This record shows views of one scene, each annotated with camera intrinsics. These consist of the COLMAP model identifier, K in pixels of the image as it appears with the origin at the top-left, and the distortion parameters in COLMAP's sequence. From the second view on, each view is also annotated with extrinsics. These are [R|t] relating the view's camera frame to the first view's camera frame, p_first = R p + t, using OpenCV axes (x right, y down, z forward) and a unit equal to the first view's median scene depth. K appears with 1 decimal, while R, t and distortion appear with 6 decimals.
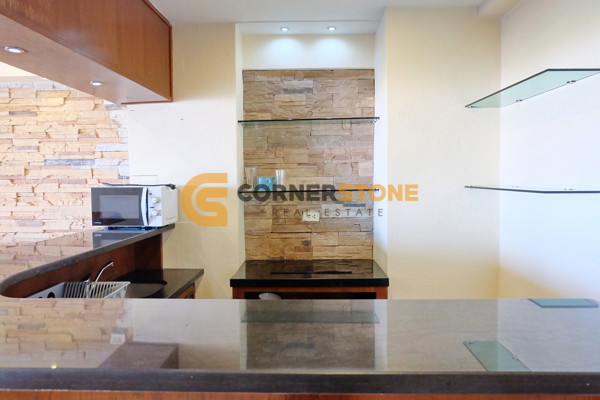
lens RADIAL K [[413.3, 0, 304.3], [0, 413.3, 199.6], [0, 0, 1]] dist [-0.073089, 0.070747]
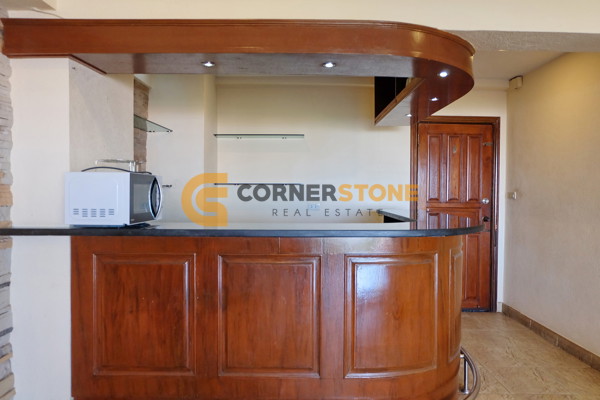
lens RADIAL K [[413.3, 0, 304.3], [0, 413.3, 199.6], [0, 0, 1]] dist [-0.073089, 0.070747]
pose [[-0.030074, -0.015412, 0.999429, -1.053364], [0.045904, 0.998805, 0.016783, 0.015493], [-0.998493, 0.046382, -0.029331, 0.577943]]
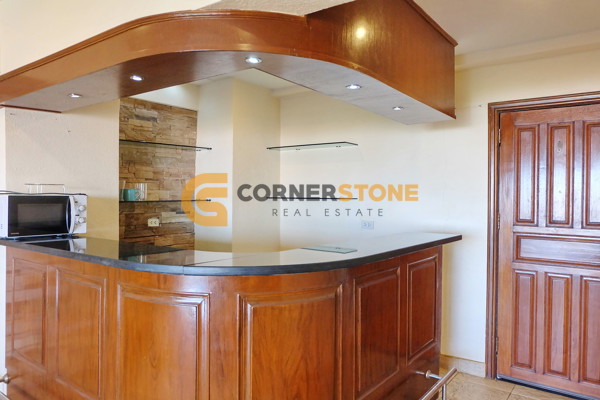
lens RADIAL K [[427.8, 0, 300.0], [0, 427.8, 200.0], [0, 0, 1]] dist [-0.088880, 0.076242]
pose [[0.585987, 0.004934, 0.810305, -0.750379], [0.028815, 0.999222, -0.026923, 0.020663], [-0.809808, 0.039126, 0.585389, -0.079653]]
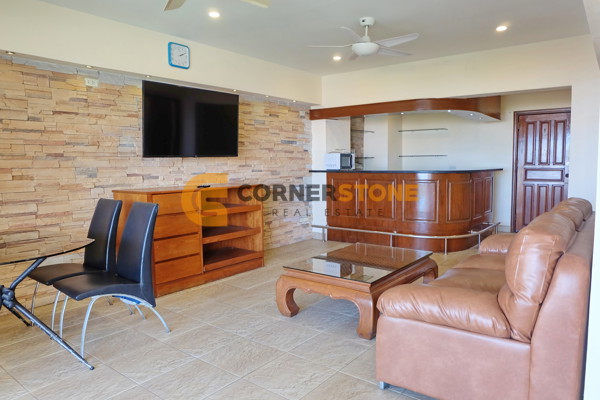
lens RADIAL K [[415.1, 0, 300.0], [0, 415.1, 200.0], [0, 0, 1]] dist [-0.078547, 0.065792]
pose [[0.591951, -0.069601, 0.802963, -2.235987], [0.047906, 0.997541, 0.051150, 0.089306], [-0.804549, 0.008189, 0.593830, -0.247417]]
